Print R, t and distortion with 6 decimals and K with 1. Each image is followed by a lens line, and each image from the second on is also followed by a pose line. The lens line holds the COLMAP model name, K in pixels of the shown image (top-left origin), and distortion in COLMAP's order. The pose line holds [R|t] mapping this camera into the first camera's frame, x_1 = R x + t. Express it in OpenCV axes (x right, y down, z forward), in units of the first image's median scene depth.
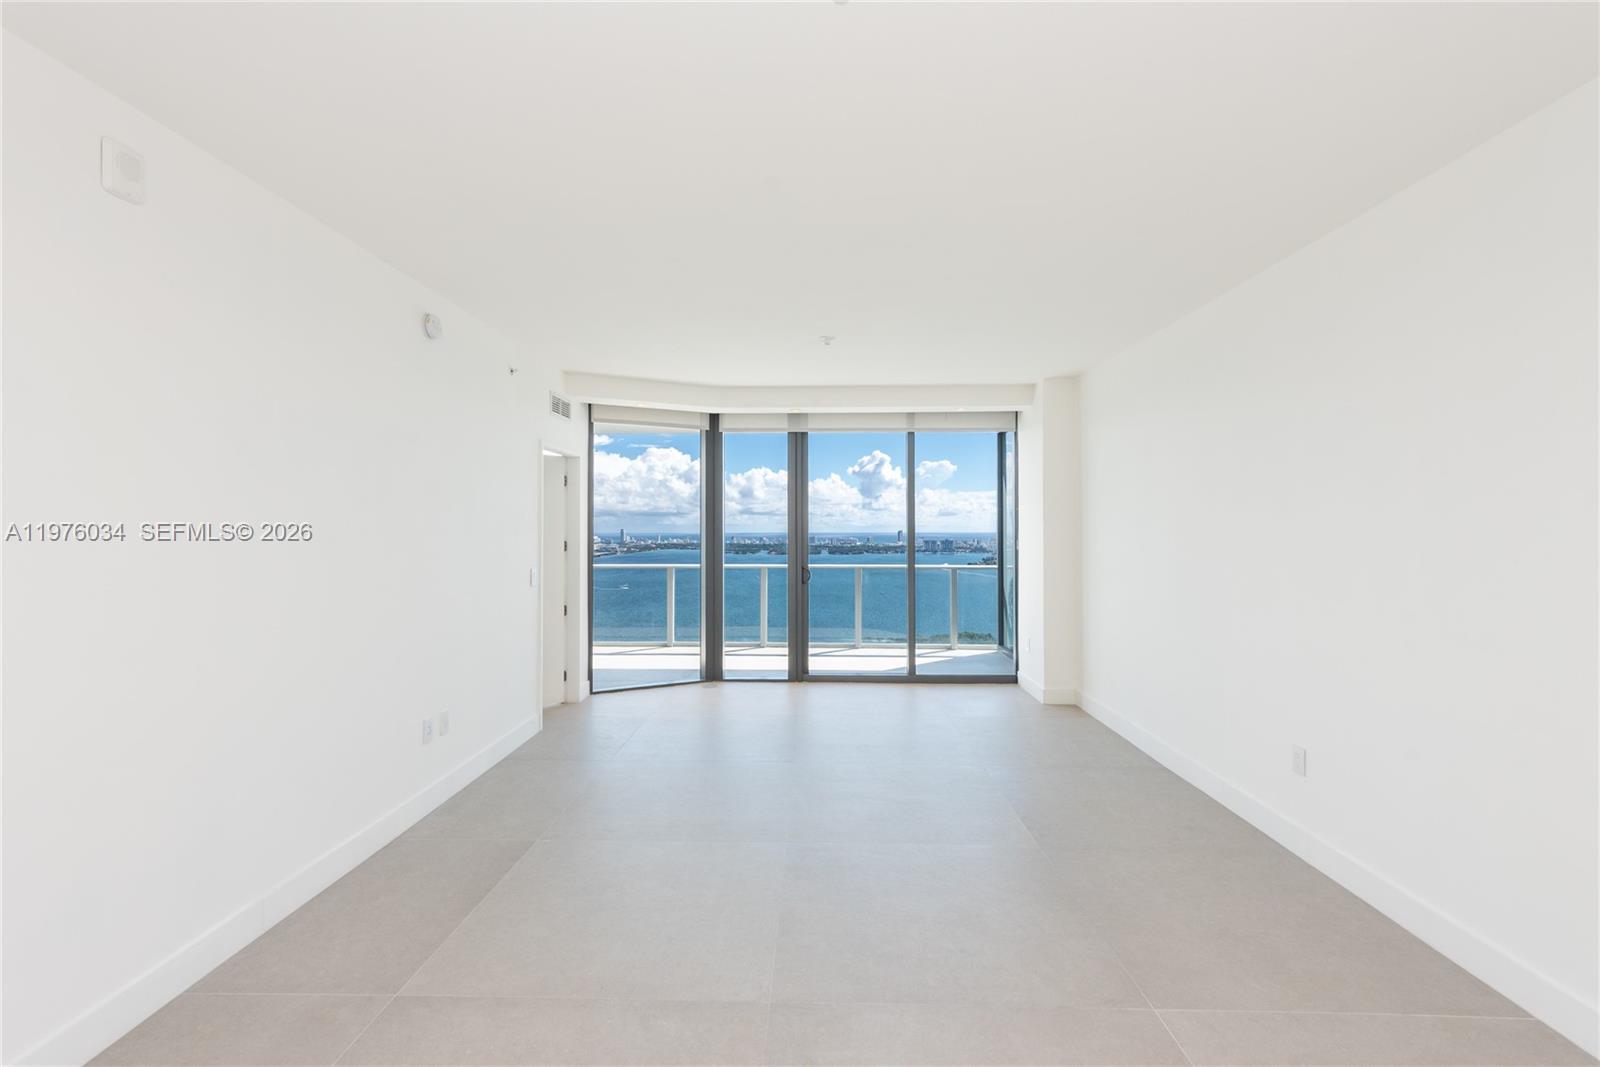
lens RADIAL K [[718.1, 0, 772.6], [0, 718.1, 536.9], [0, 0, 1]] dist [0.017795, 0.000184]
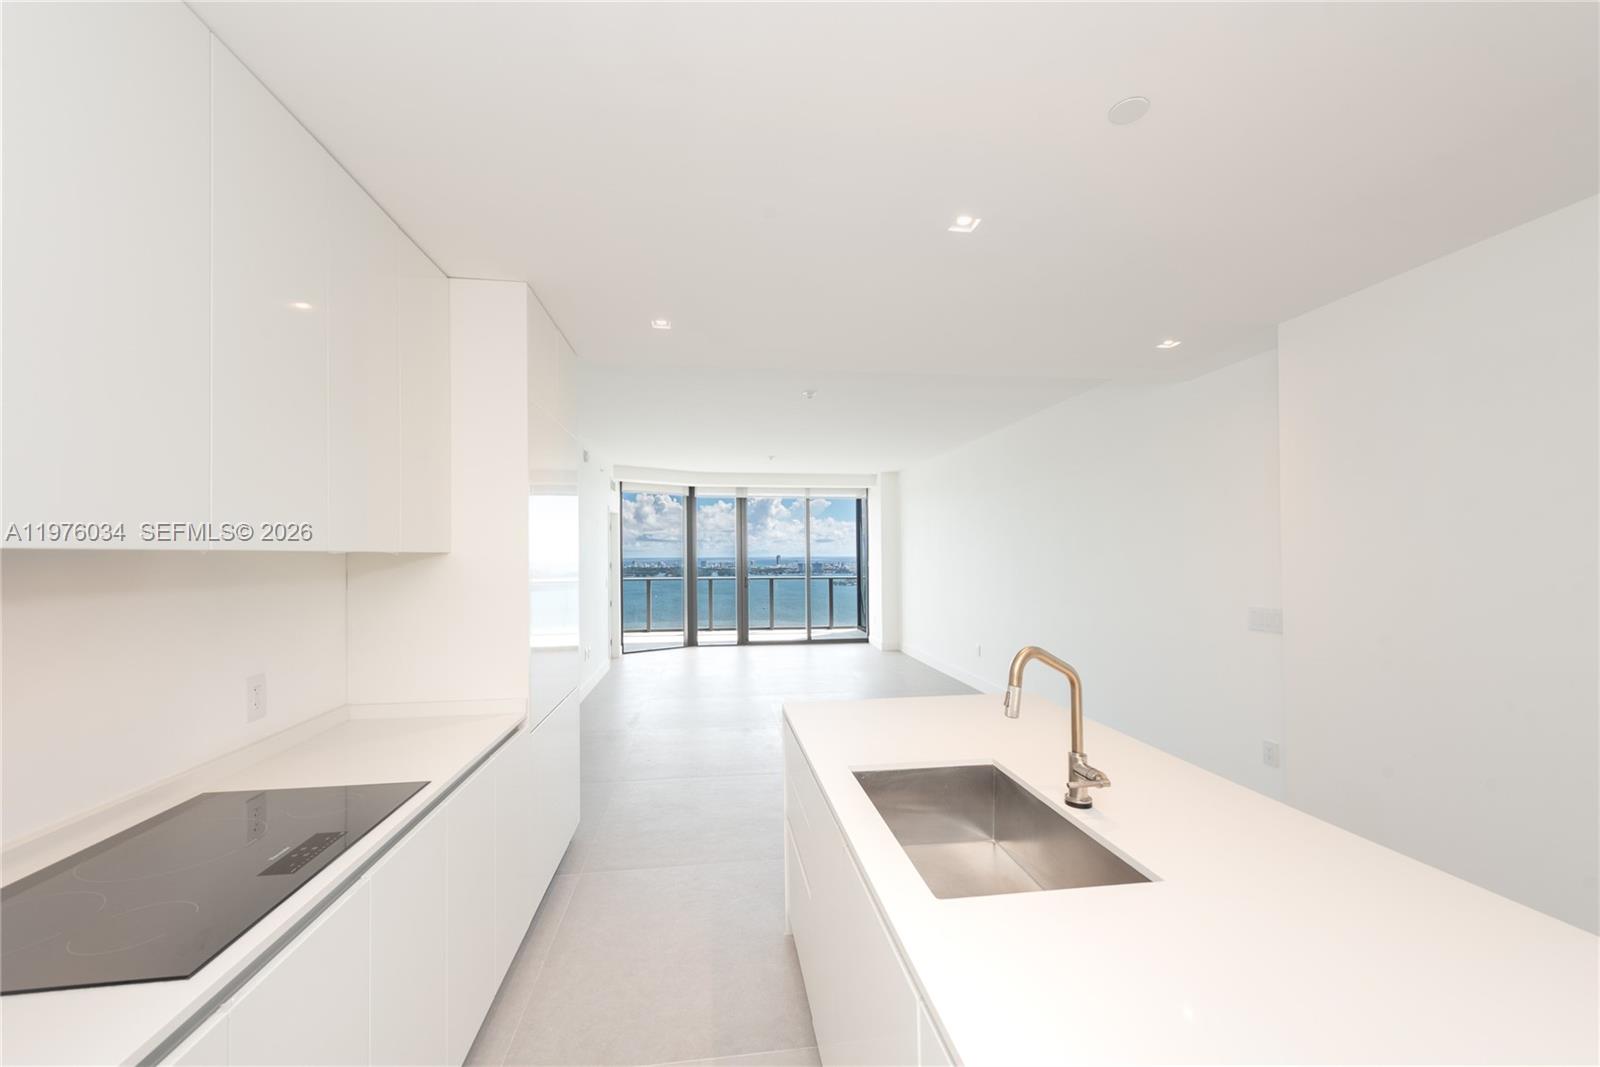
lens RADIAL K [[623.7, 0, 757.5], [0, 623.7, 550.1], [0, 0, 1]] dist [0.021617, 0.000002]
pose [[0.989643, -0.003507, 0.143507, -0.146894], [0.005988, 0.999840, -0.016864, 0.001041], [-0.143425, 0.017548, 0.989506, -0.473022]]
